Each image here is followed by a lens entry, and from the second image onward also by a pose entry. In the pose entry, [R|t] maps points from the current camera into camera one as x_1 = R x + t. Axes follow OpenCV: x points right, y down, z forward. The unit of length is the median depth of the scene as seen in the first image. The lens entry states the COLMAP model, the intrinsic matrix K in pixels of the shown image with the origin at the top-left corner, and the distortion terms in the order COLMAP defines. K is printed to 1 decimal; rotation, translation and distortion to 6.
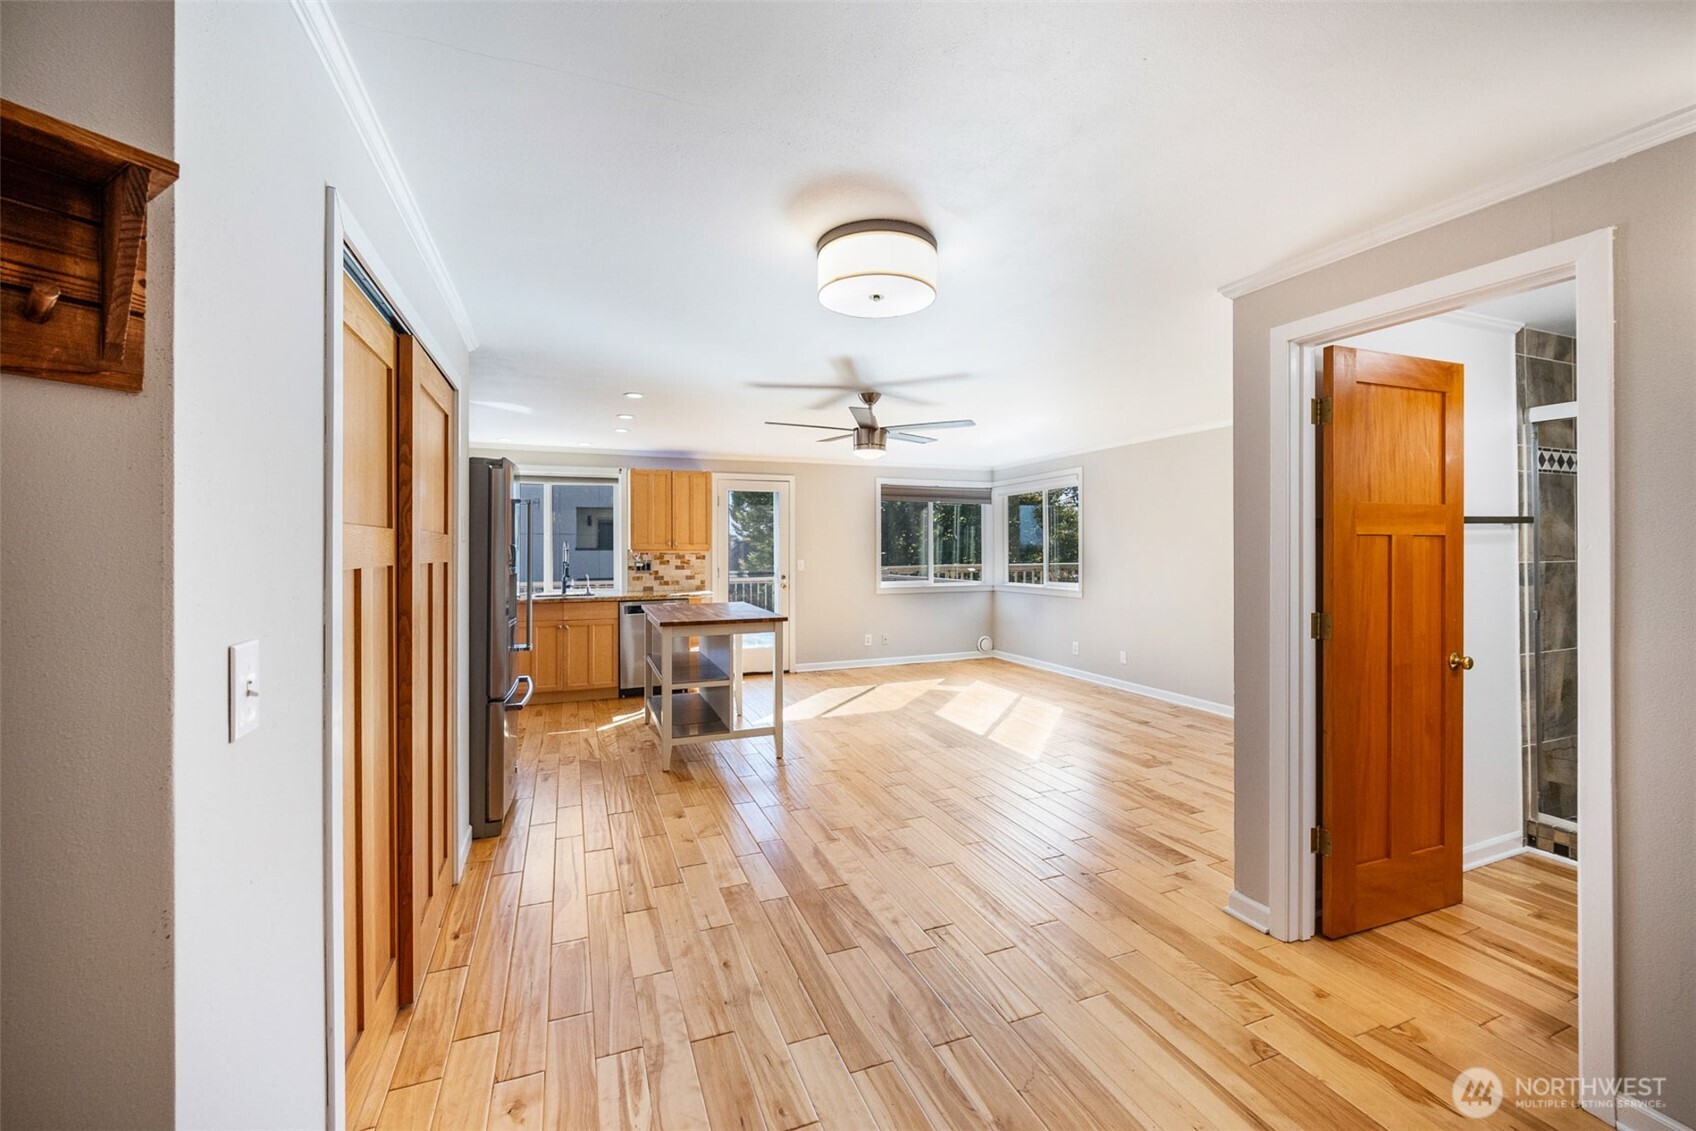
lens RADIAL K [[686.4, 0, 845.3], [0, 686.4, 548.3], [0, 0, 1]] dist [-0.002289, -0.000555]
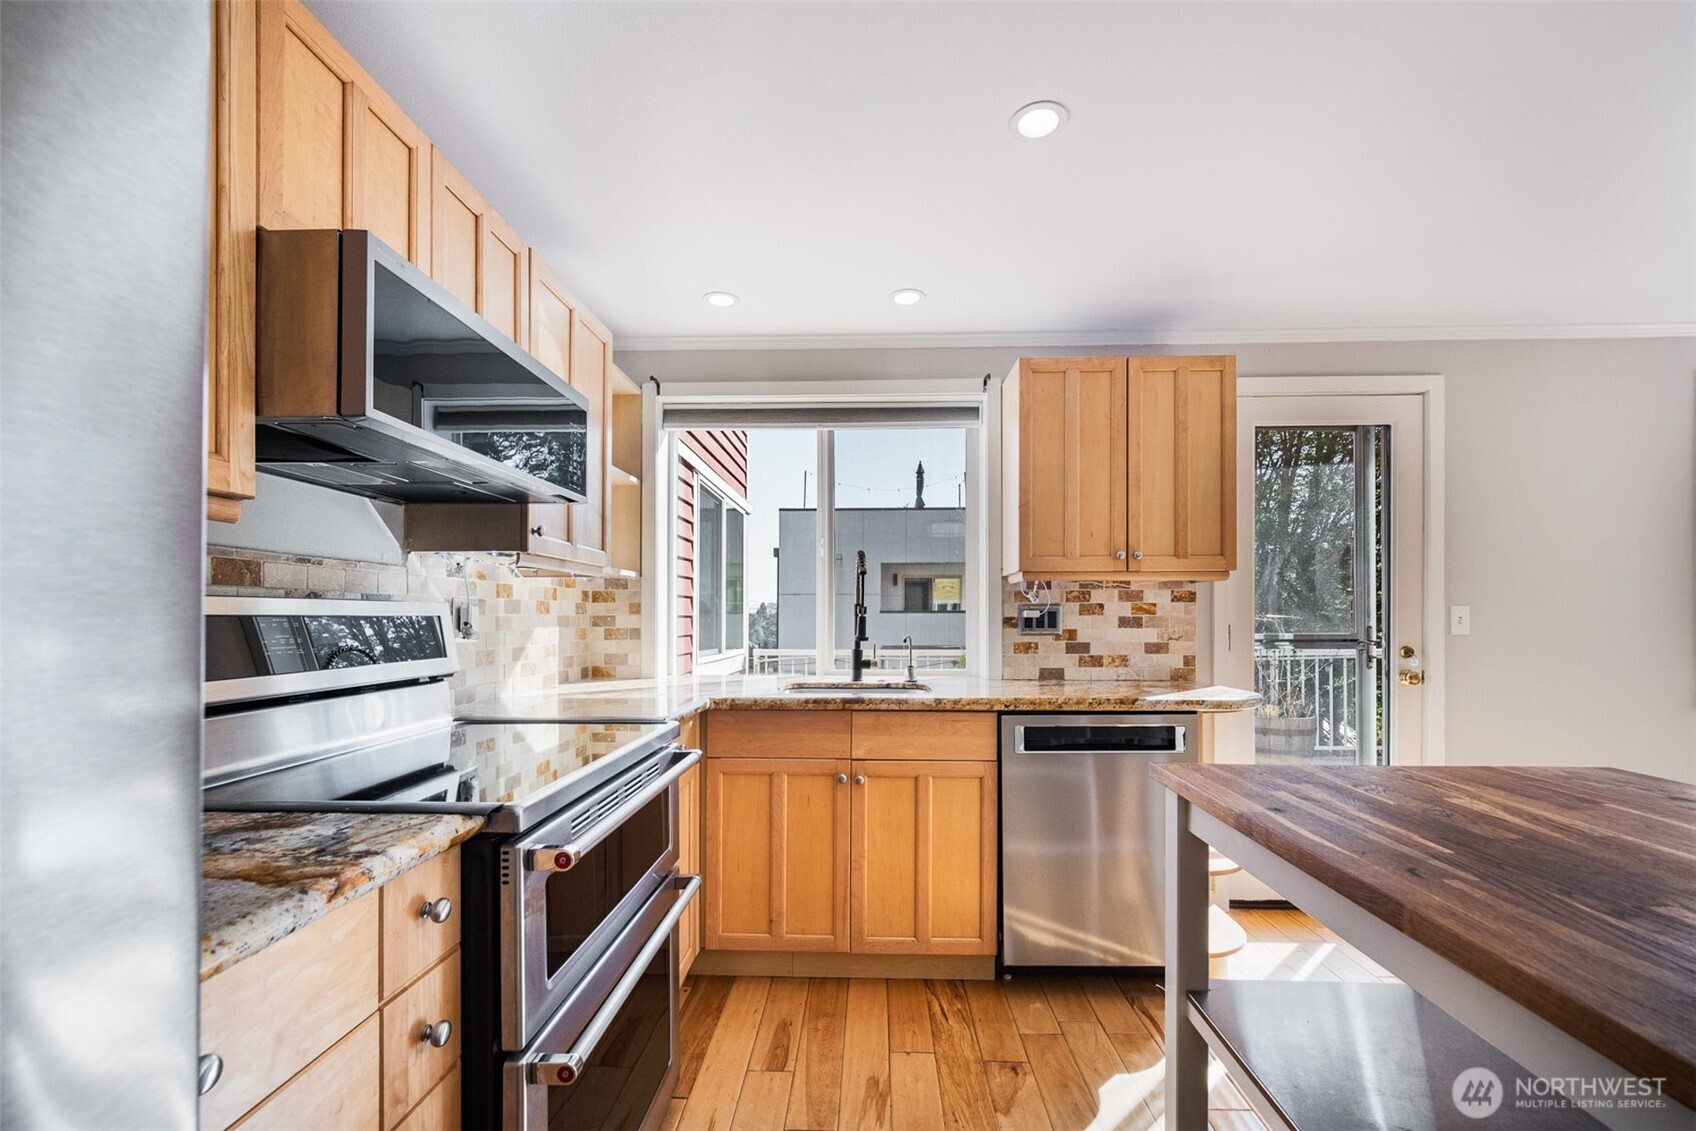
lens RADIAL K [[686.4, 0, 846.2], [0, 686.4, 608.4], [0, 0, 1]] dist [-0.002289, -0.000555]
pose [[0.911995, -0.003457, -0.410188, -0.231926], [-0.002776, 0.999890, -0.014599, 0.026838], [0.410193, 0.014453, 0.911884, 0.584512]]
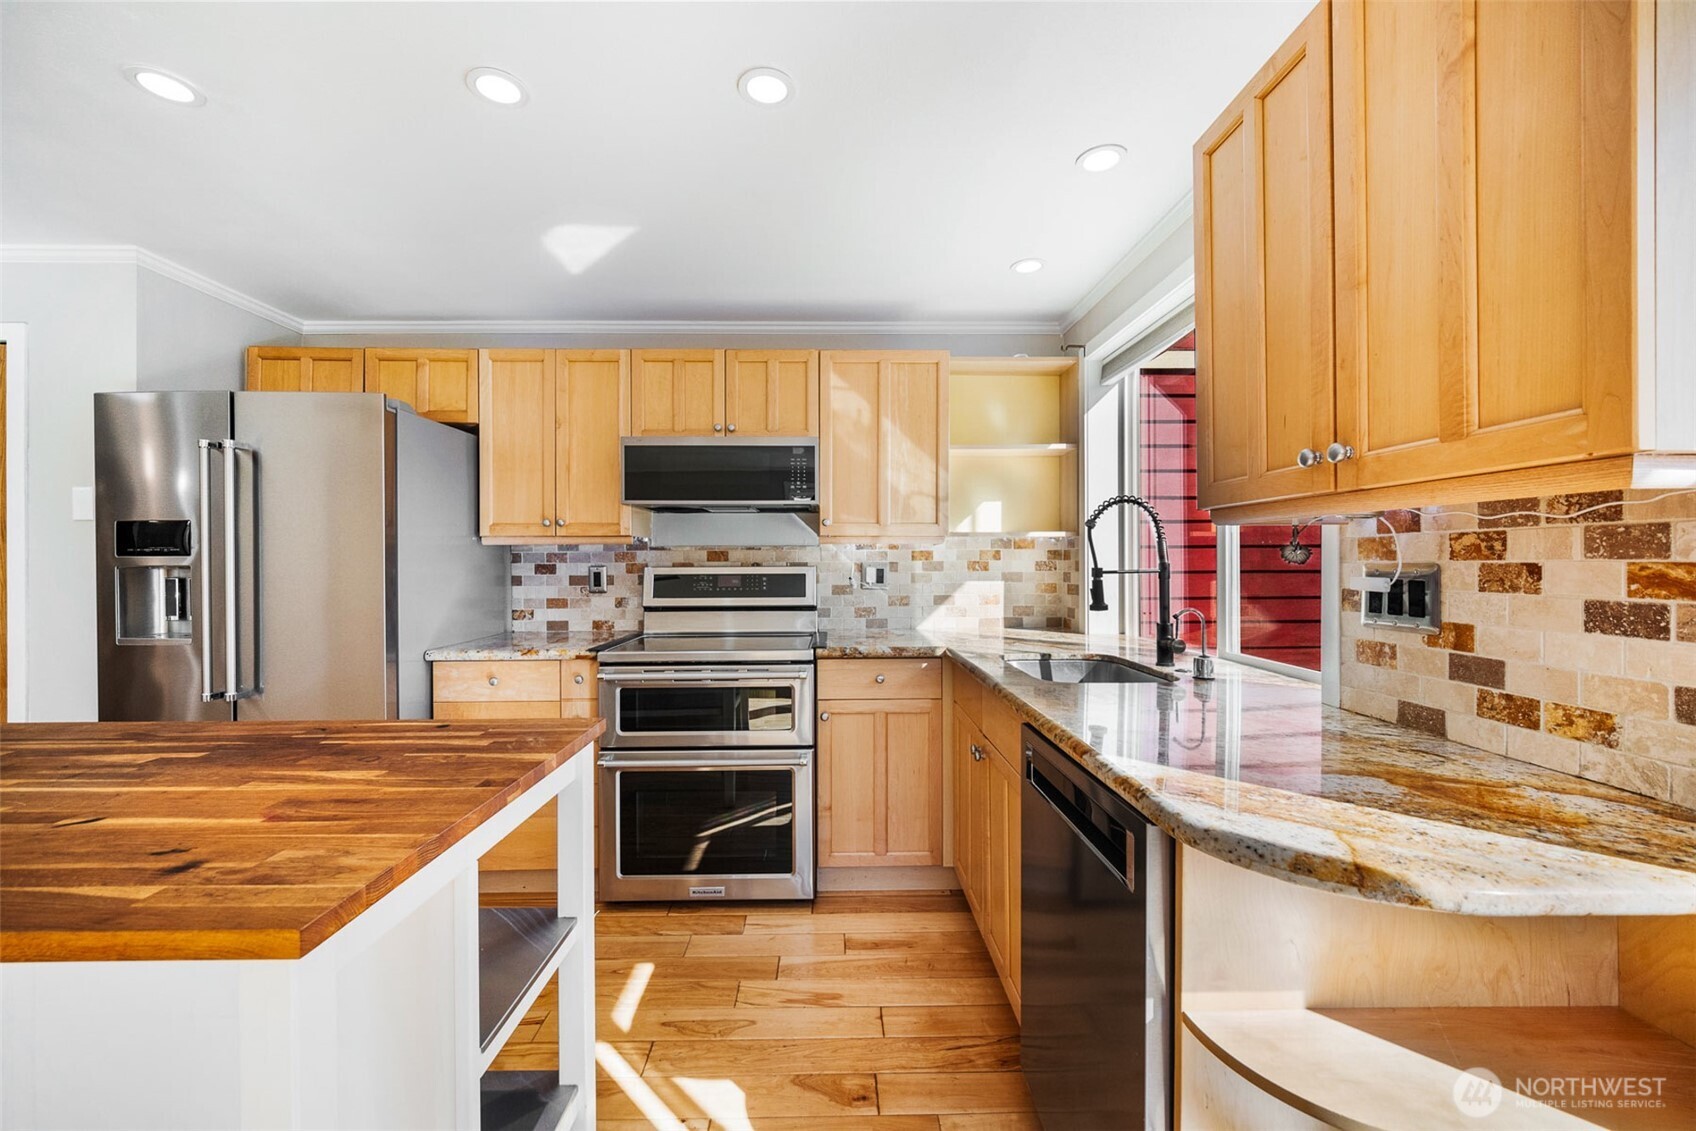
lens RADIAL K [[686.4, 0, 852.2], [0, 686.4, 566.7], [0, 0, 1]] dist [-0.002289, -0.000555]
pose [[-0.337539, 0.014003, -0.941208, -0.067348], [0.004067, 0.999902, 0.013417, 0.015880], [0.941303, 0.000700, -0.337562, 0.918175]]
